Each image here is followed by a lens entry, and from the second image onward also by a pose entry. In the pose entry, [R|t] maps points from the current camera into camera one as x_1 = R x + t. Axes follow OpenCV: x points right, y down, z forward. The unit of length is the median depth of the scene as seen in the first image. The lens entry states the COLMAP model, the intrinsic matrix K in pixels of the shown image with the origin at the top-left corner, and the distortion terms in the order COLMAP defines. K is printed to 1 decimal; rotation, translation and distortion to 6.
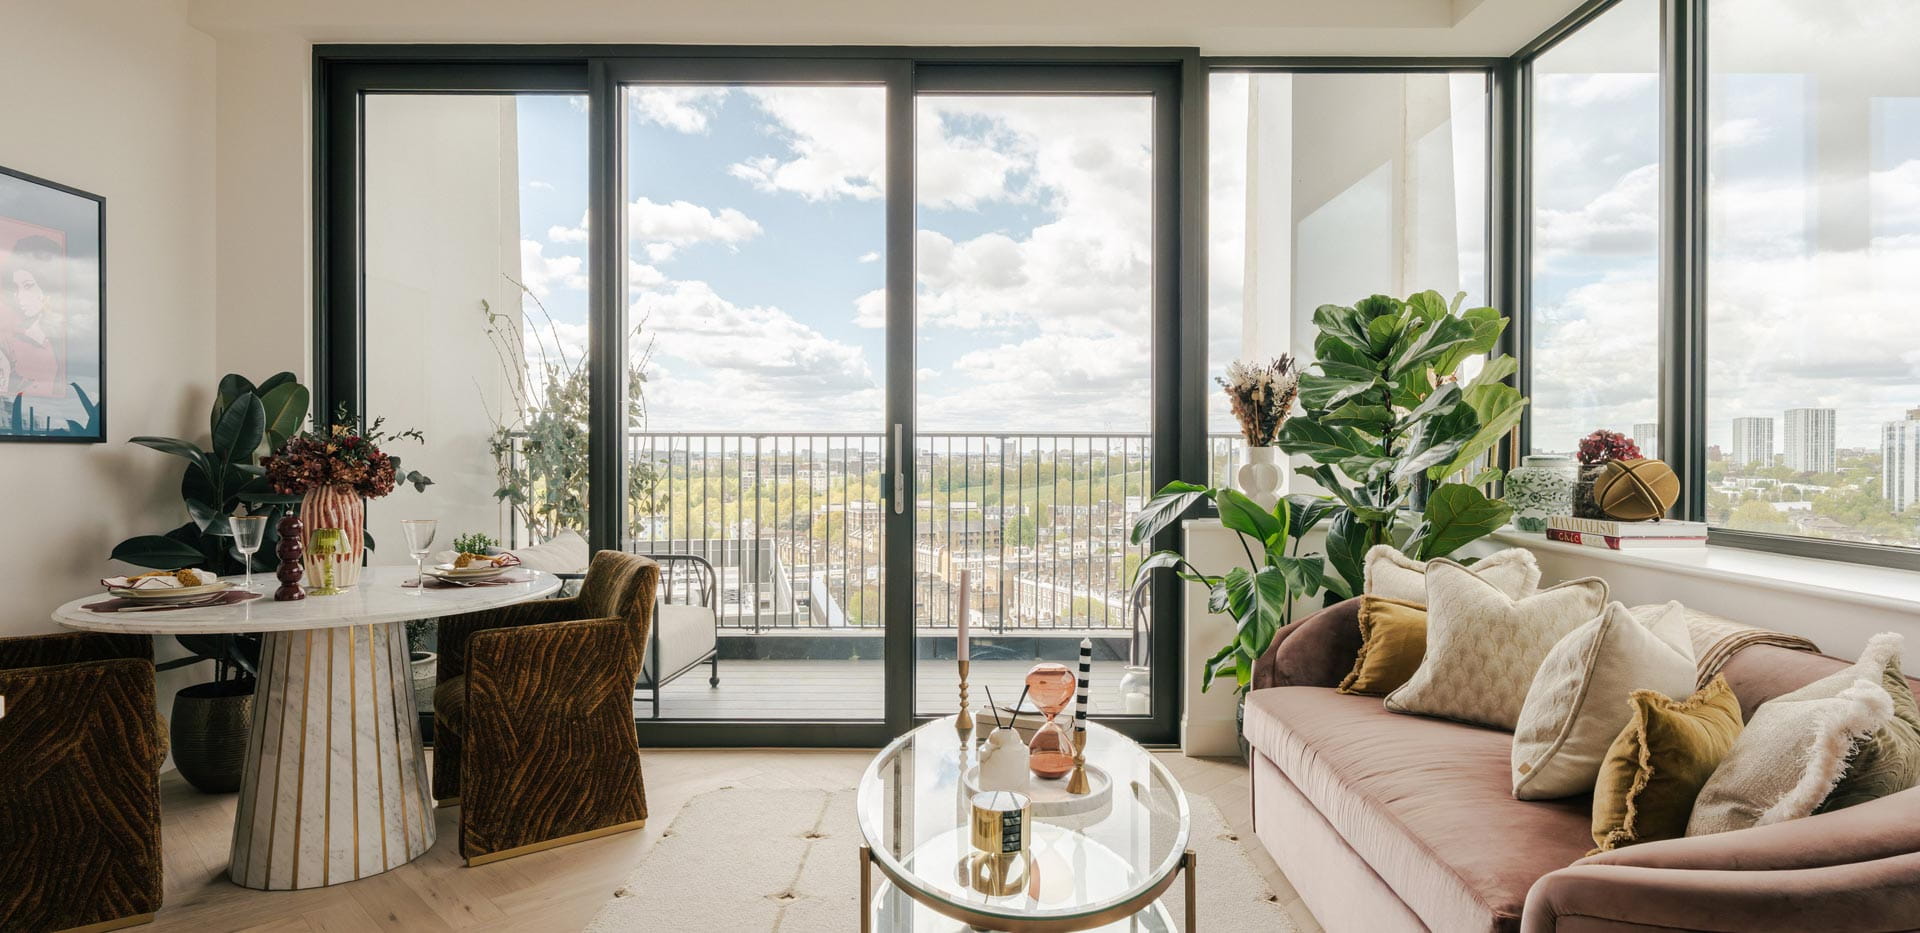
lens RADIAL K [[982.8, 0, 989.8], [0, 982.8, 456.0], [0, 0, 1]] dist [-0.019191, 0.001688]
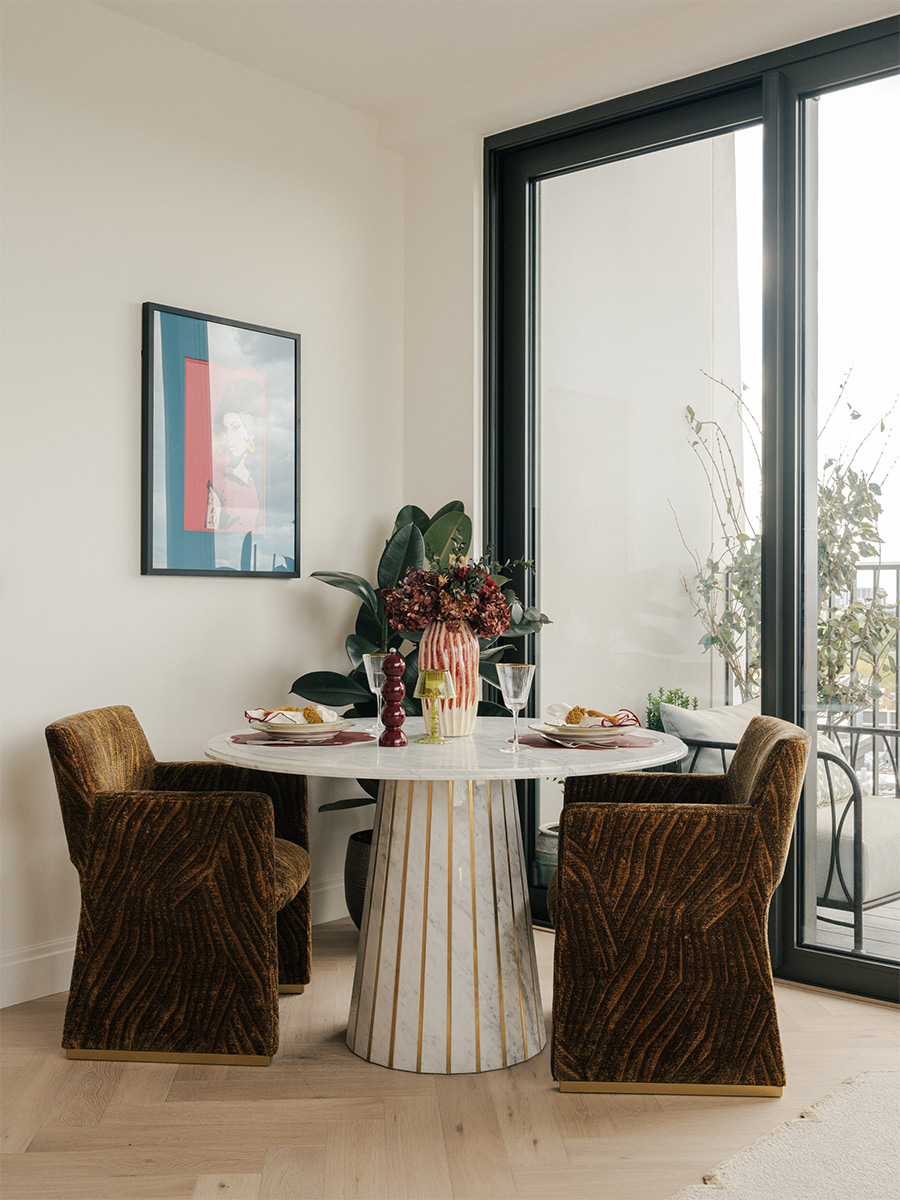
lens RADIAL K [[1277.2, 0, 468.2], [0, 1277.2, 591.6], [0, 0, 1]] dist [-0.007512, 0.000000]
pose [[0.746113, -0.002017, -0.665816, 0.116499], [-0.004046, 0.999963, -0.007563, 0.011291], [0.665807, 0.008337, 0.746077, 0.144683]]
